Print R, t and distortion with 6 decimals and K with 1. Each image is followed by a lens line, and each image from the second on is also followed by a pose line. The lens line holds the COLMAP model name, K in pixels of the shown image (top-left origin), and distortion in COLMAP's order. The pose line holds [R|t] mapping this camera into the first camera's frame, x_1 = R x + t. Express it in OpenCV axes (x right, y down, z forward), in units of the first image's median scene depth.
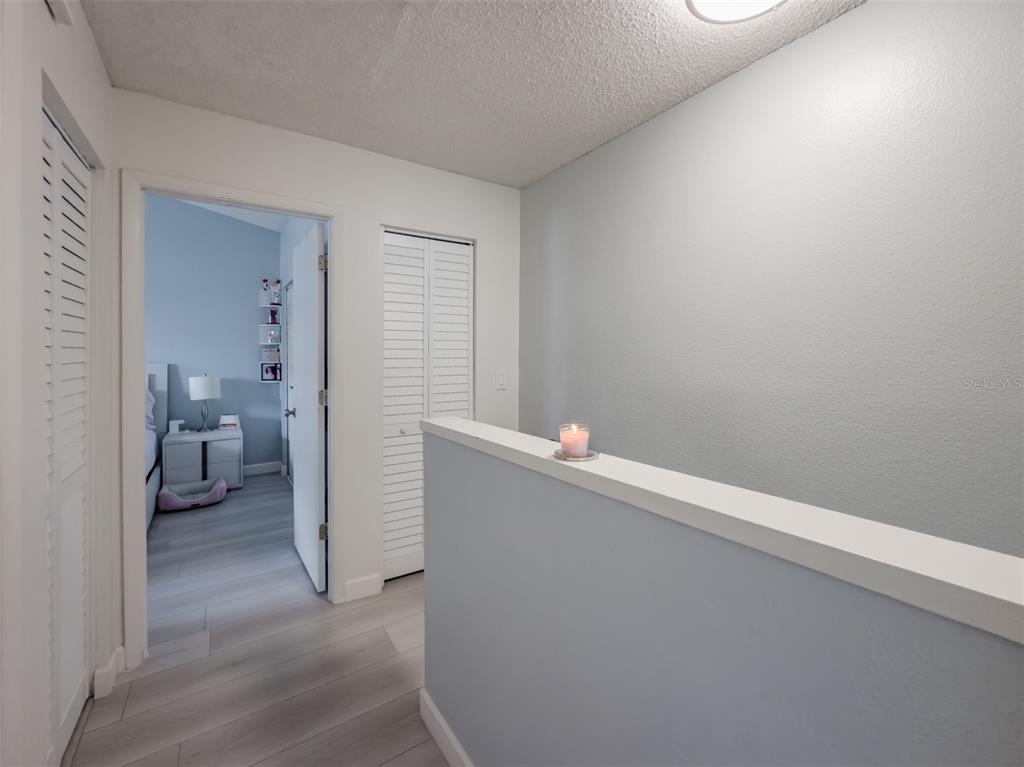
lens RADIAL K [[431.2, 0, 513.0], [0, 431.2, 365.5], [0, 0, 1]] dist [0.000515, 0.000014]
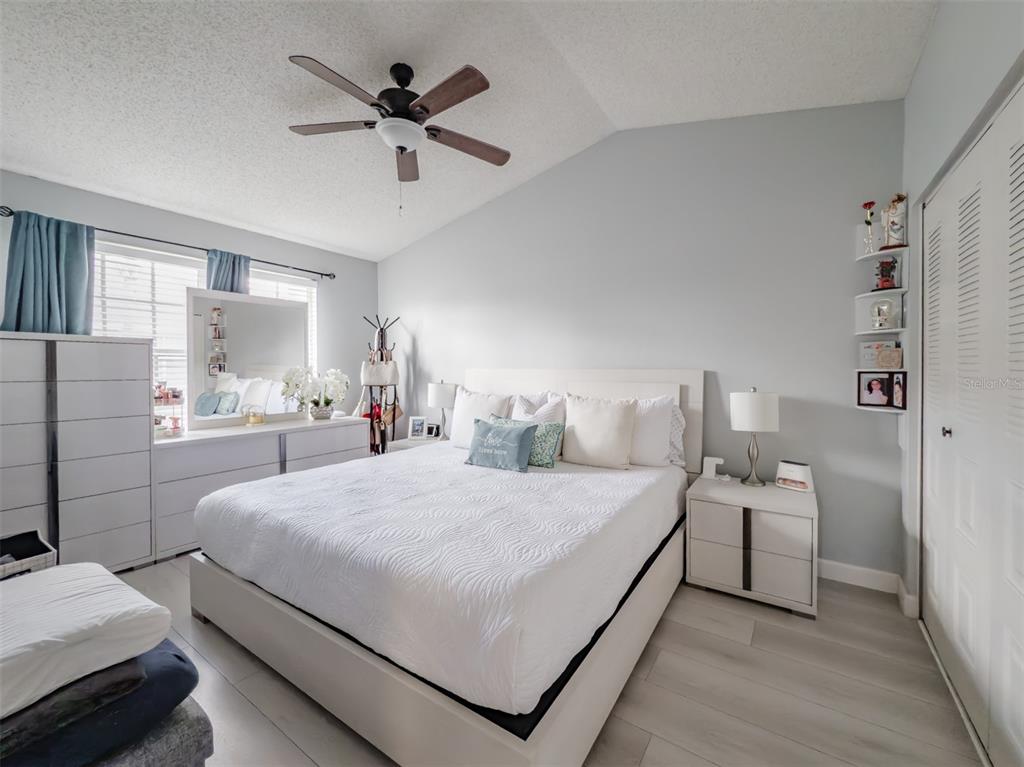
lens RADIAL K [[431.2, 0, 513.0], [0, 431.2, 365.5], [0, 0, 1]] dist [0.000515, 0.000014]
pose [[0.371663, 0.003557, -0.928361, -0.274448], [-0.010535, 0.999944, -0.000386, -0.007845], [0.928308, 0.009924, 0.371680, 0.452898]]
